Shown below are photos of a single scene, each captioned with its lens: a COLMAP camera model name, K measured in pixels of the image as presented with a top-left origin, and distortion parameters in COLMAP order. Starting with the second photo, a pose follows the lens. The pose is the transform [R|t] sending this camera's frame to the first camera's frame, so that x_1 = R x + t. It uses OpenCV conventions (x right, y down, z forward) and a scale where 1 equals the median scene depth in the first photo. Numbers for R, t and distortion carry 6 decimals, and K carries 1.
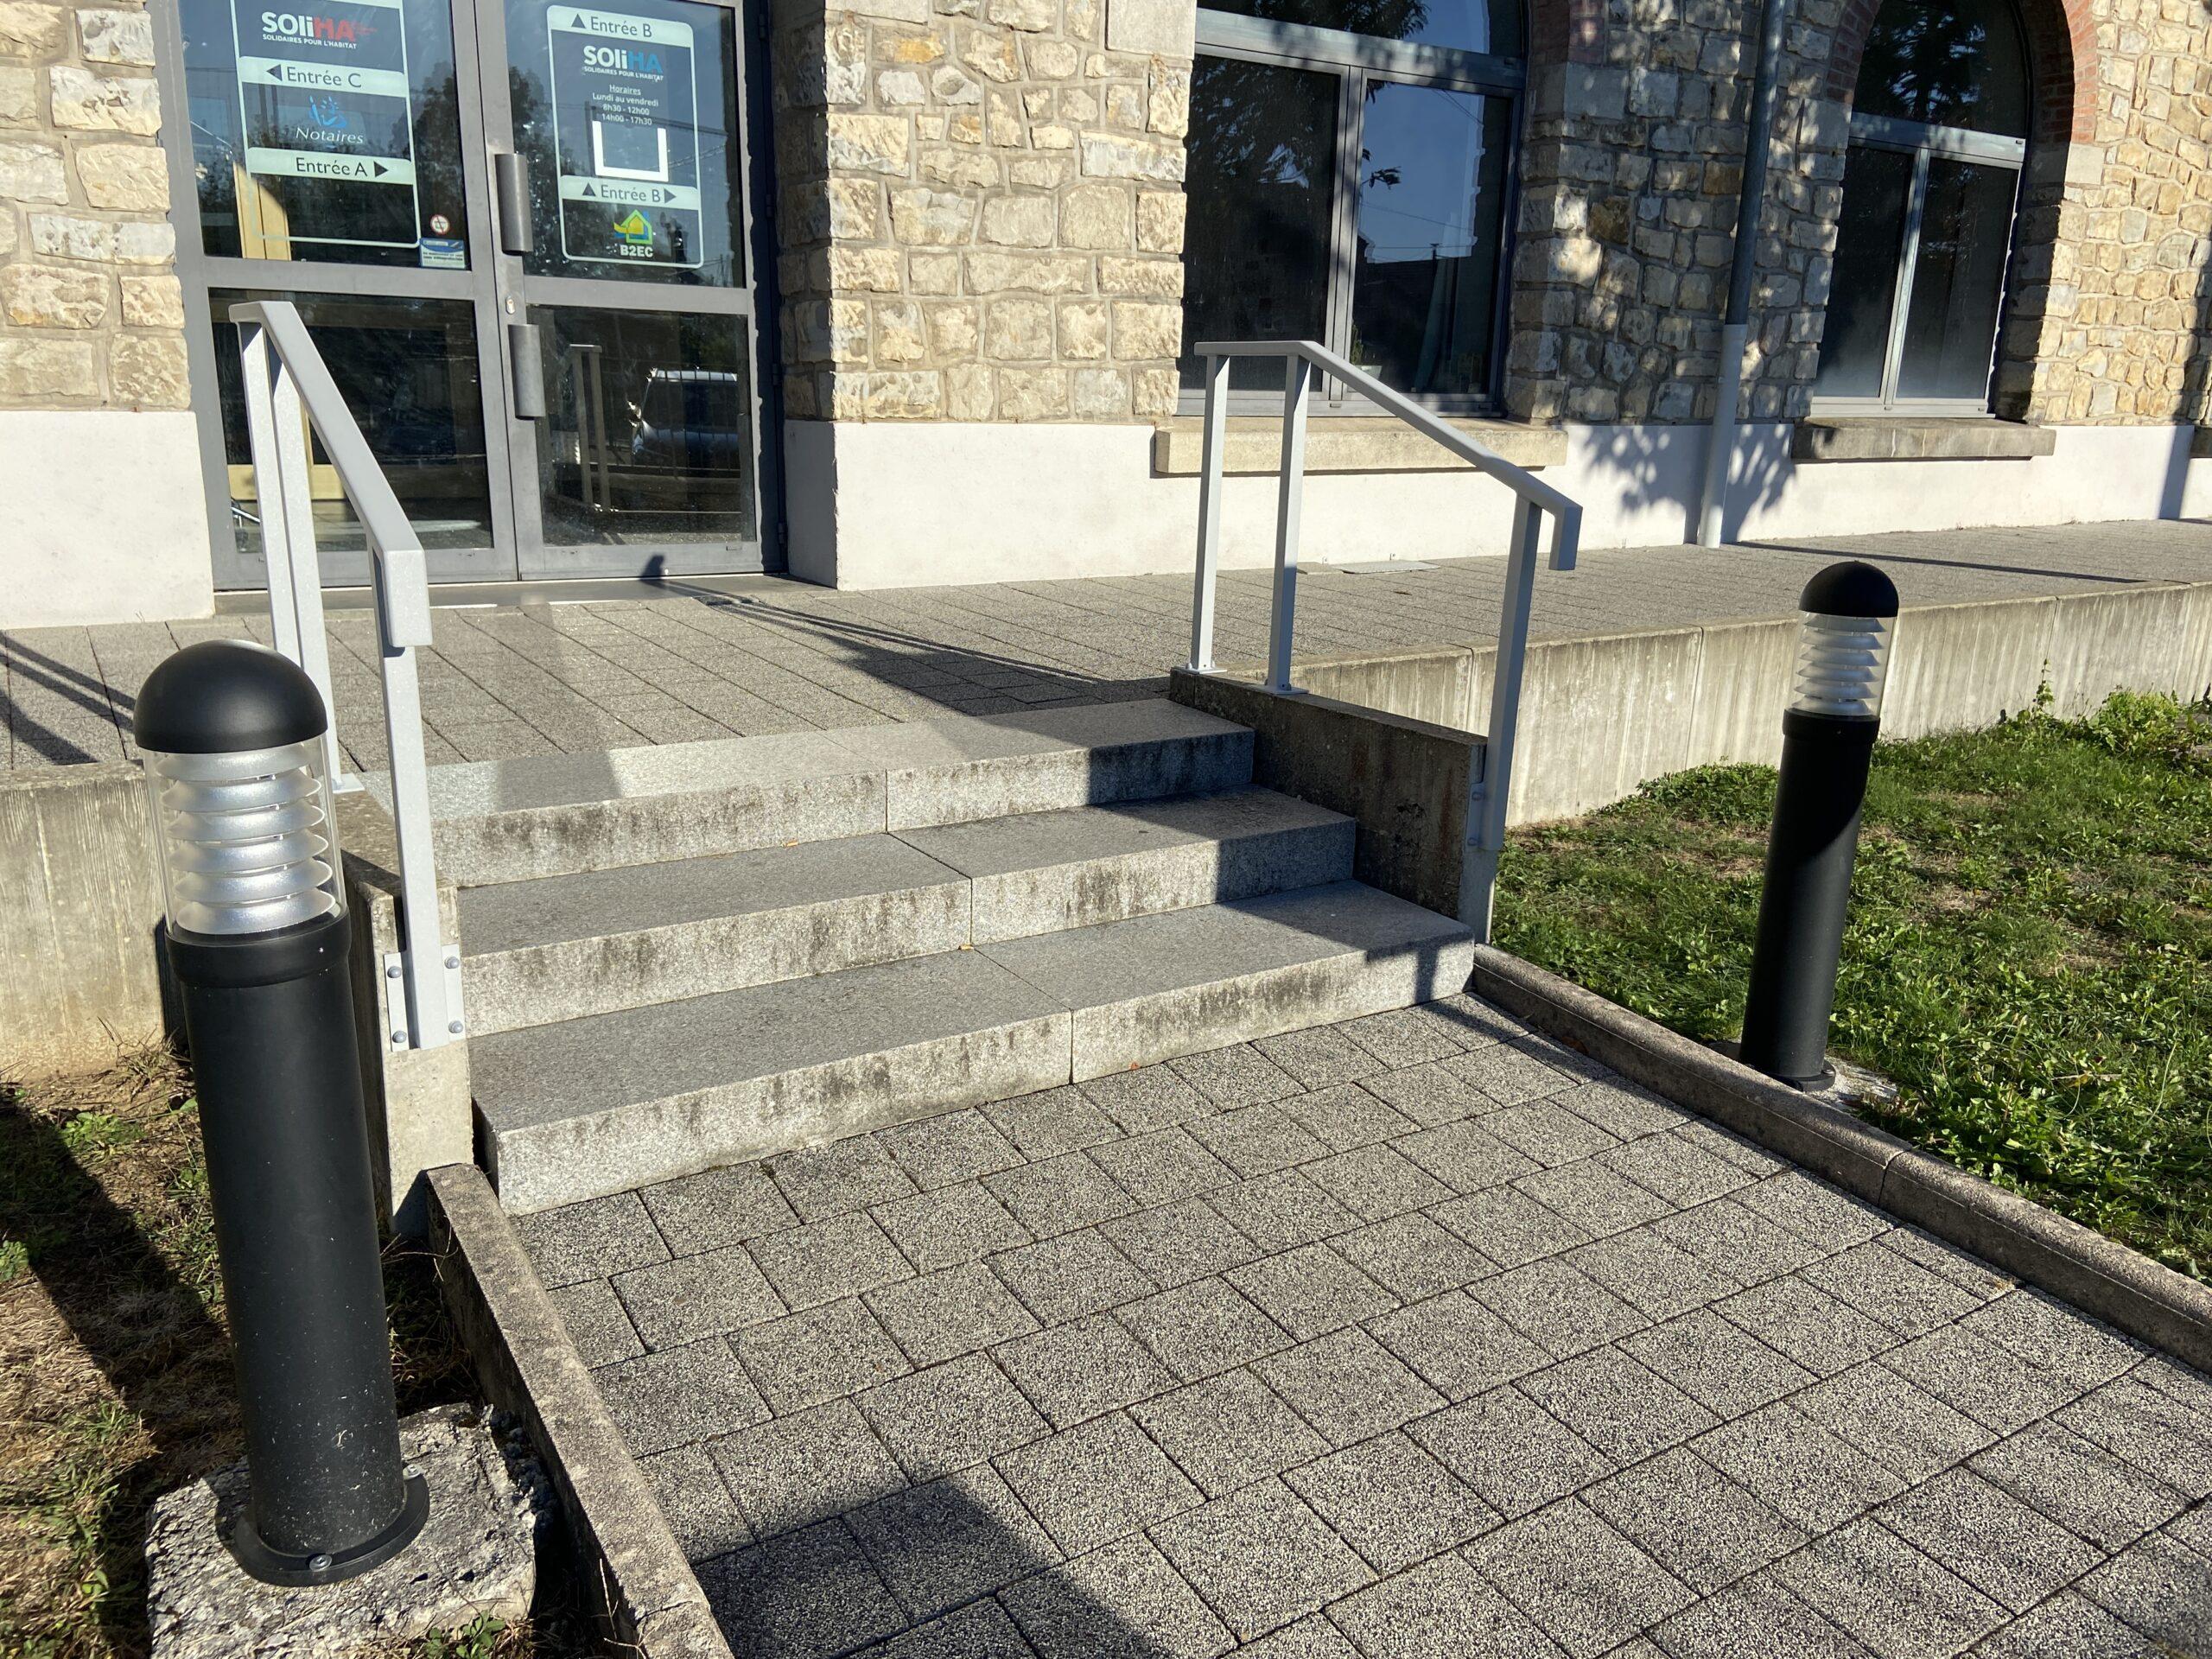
lens RADIAL K [[1641.5, 0, 1101.2], [0, 1641.5, 784.4], [0, 0, 1]] dist [0.125315, -0.170002]
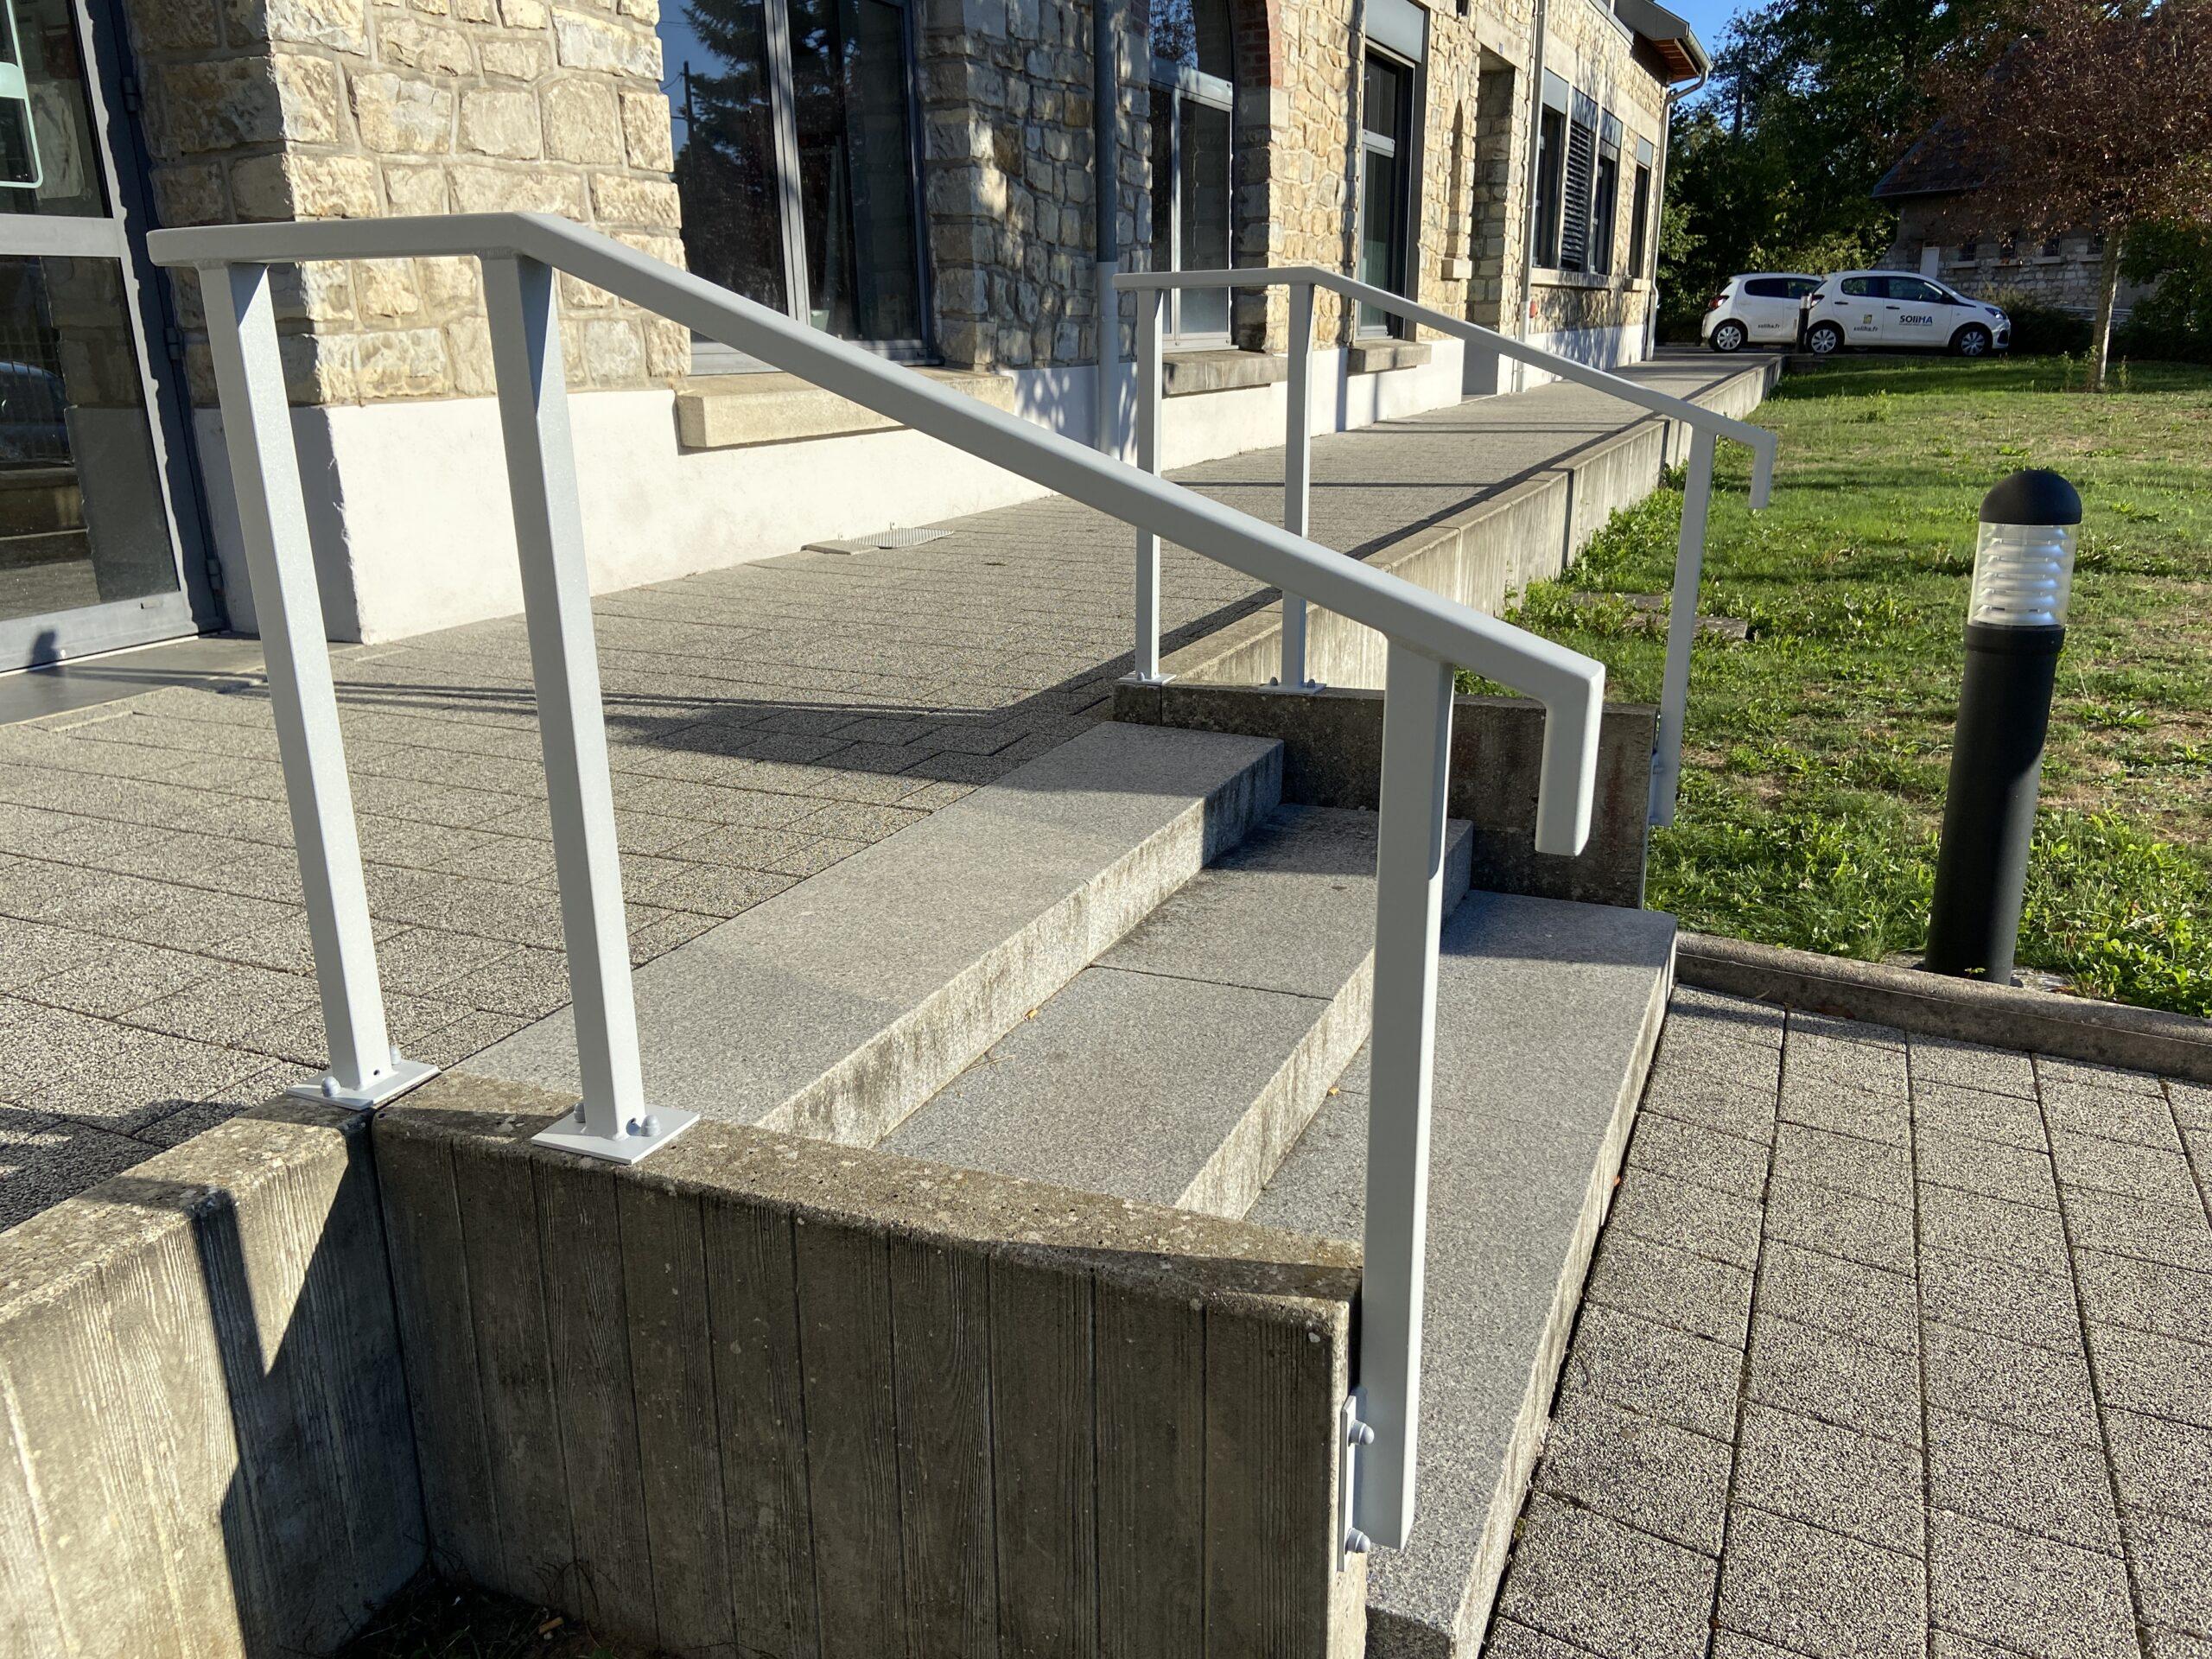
lens RADIAL K [[1652.5, 0, 1106.2], [0, 1652.5, 819.8], [0, 0, 1]] dist [0.119999, -0.161390]
pose [[0.827696, -0.192723, 0.527045, -0.272160], [0.167663, 0.981209, 0.095490, -0.055843], [-0.535544, 0.009329, 0.844456, 0.206469]]
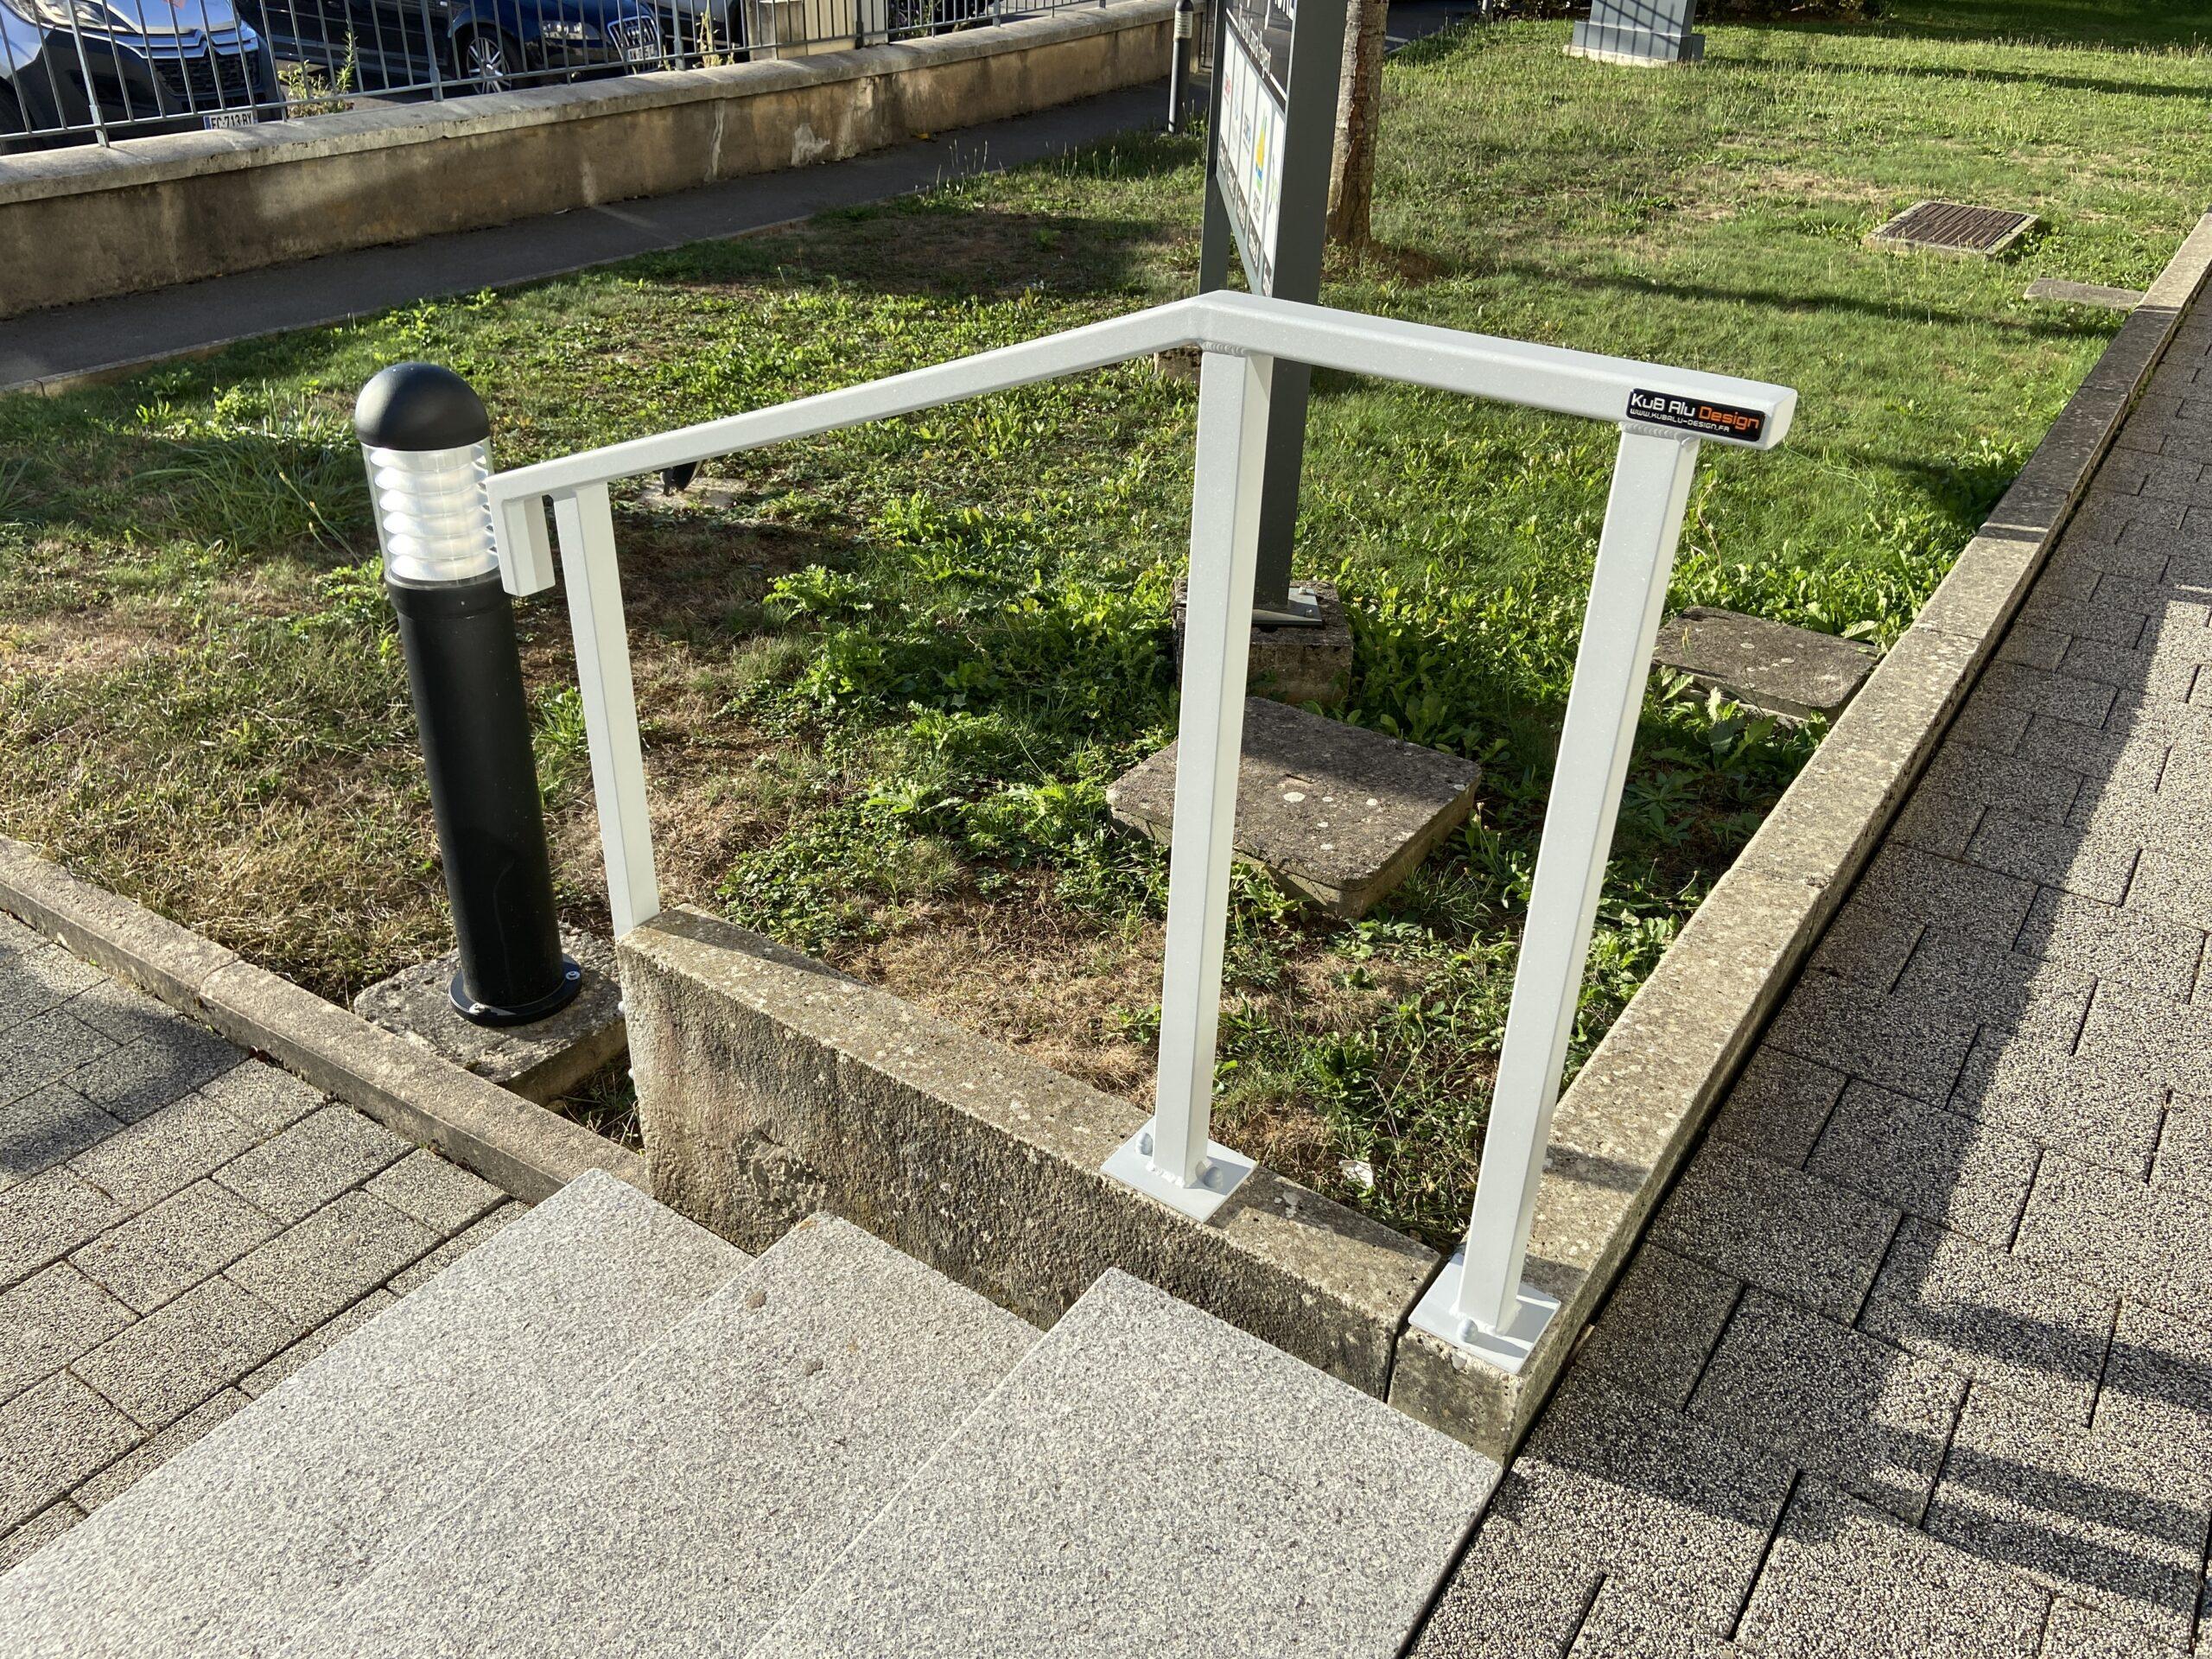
lens RADIAL K [[1652.5, 0, 1106.2], [0, 1652.5, 819.8], [0, 0, 1]] dist [0.119999, -0.161390]
pose [[-0.917192, 0.157390, -0.366043, -0.118921], [-0.144530, 0.724690, 0.673747, -0.201965], [0.371309, 0.670859, -0.641932, 0.576350]]
